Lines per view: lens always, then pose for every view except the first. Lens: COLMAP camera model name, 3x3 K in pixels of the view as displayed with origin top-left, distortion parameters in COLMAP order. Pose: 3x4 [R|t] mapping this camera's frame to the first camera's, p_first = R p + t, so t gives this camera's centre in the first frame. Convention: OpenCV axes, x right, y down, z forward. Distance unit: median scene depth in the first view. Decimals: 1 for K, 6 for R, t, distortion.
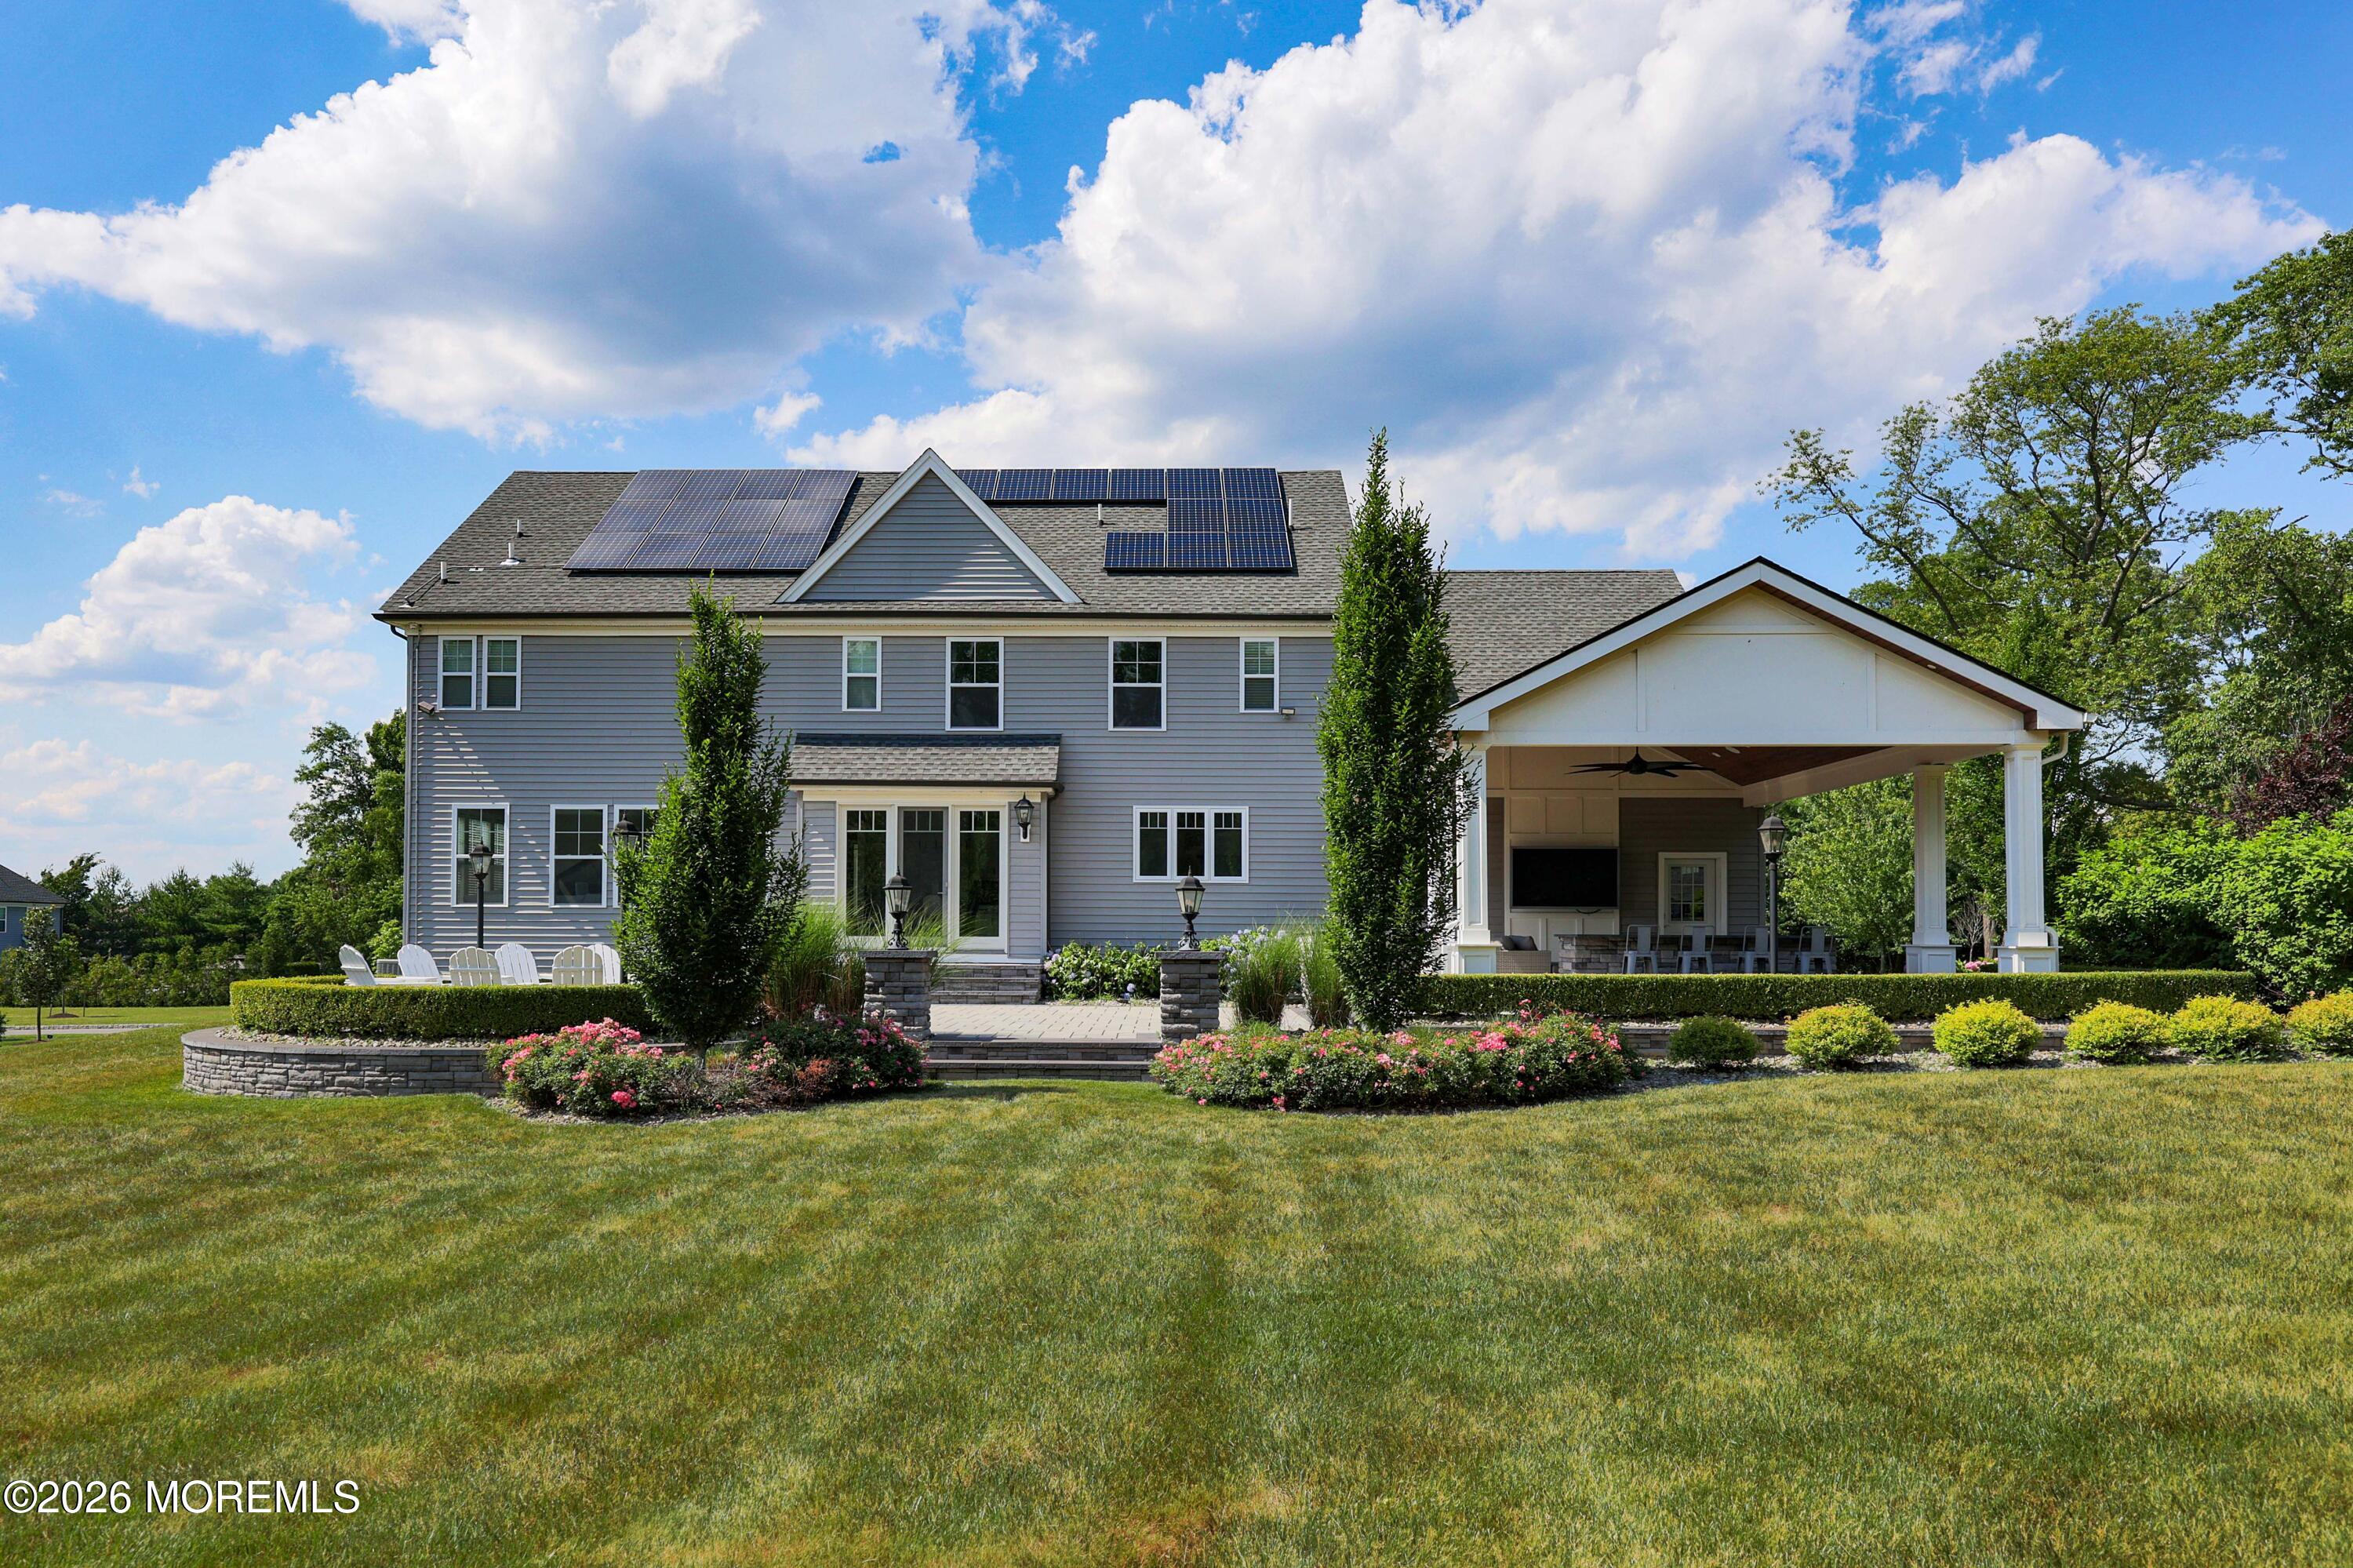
lens RADIAL K [[1595.1, 0, 1053.6], [0, 1595.1, 859.4], [0, 0, 1]] dist [0.001071, -0.000465]
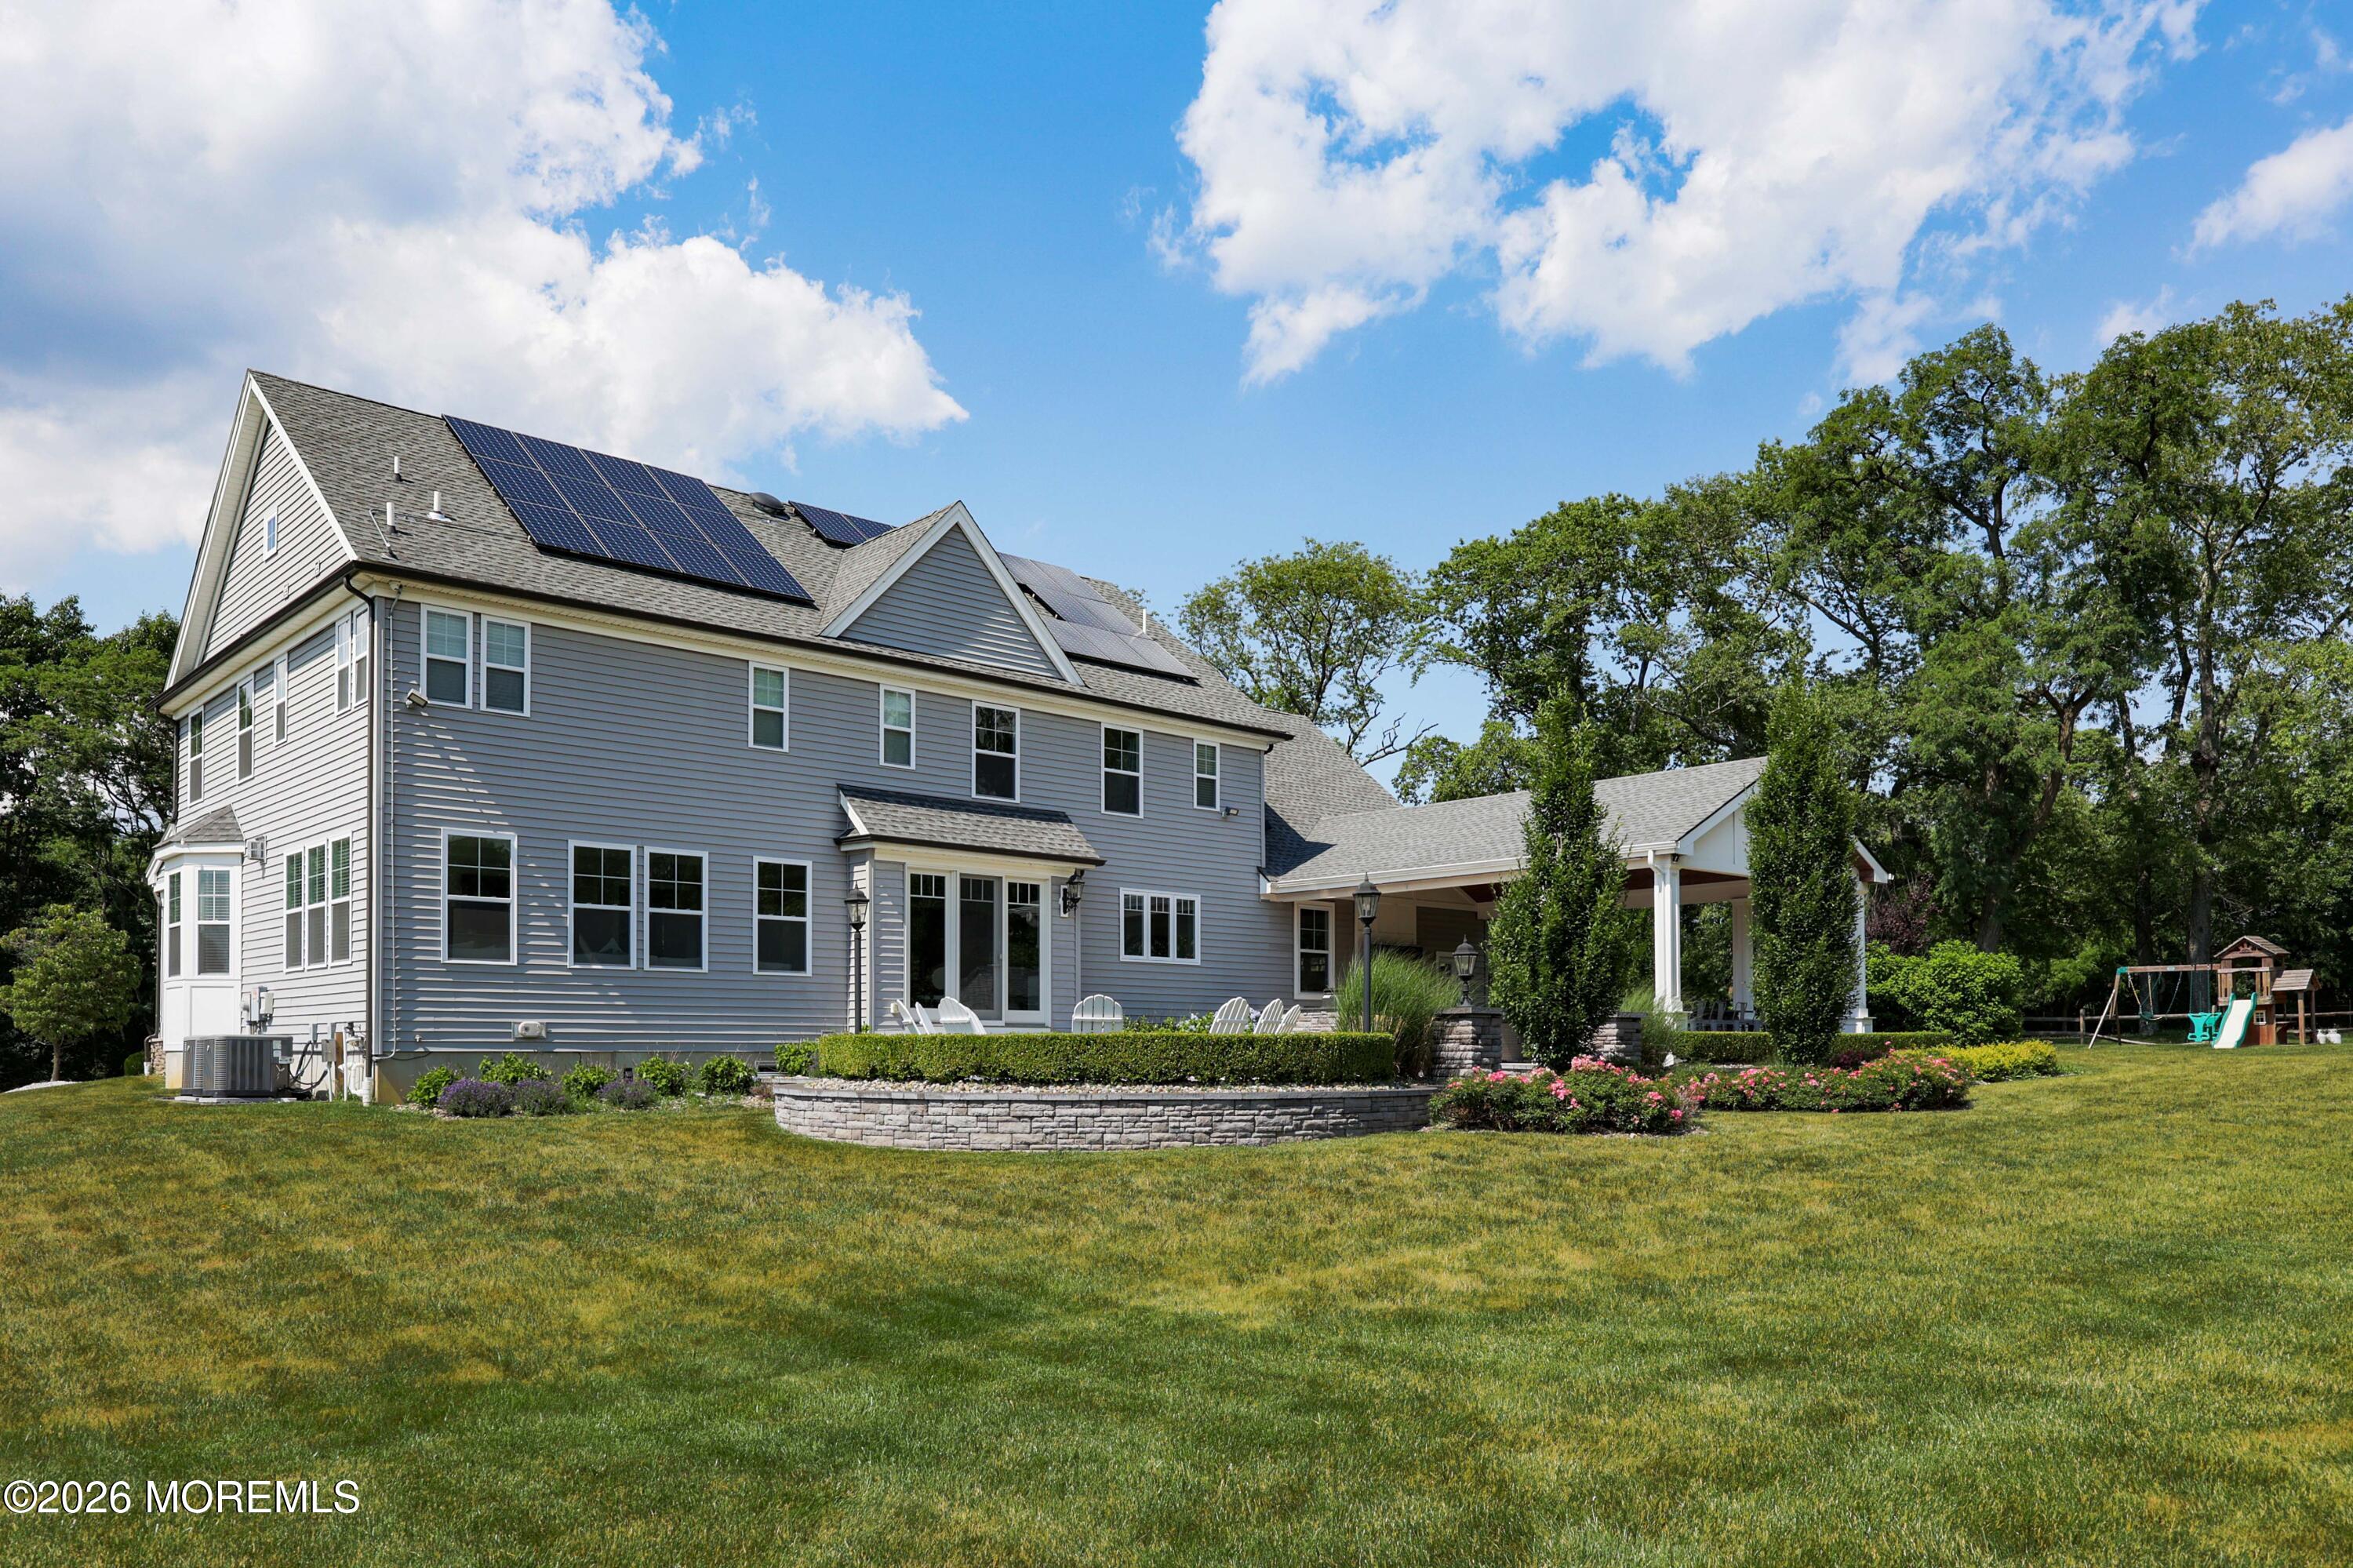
lens RADIAL K [[1769.8, 0, 1179.3], [0, 1769.8, 982.1], [0, 0, 1]] dist [-0.002862, 0.005346]
pose [[0.703174, 0.025655, 0.710555, -0.745038], [-0.031385, 0.999495, -0.005028, 0.032856], [-0.710325, -0.018765, 0.703624, 0.157631]]
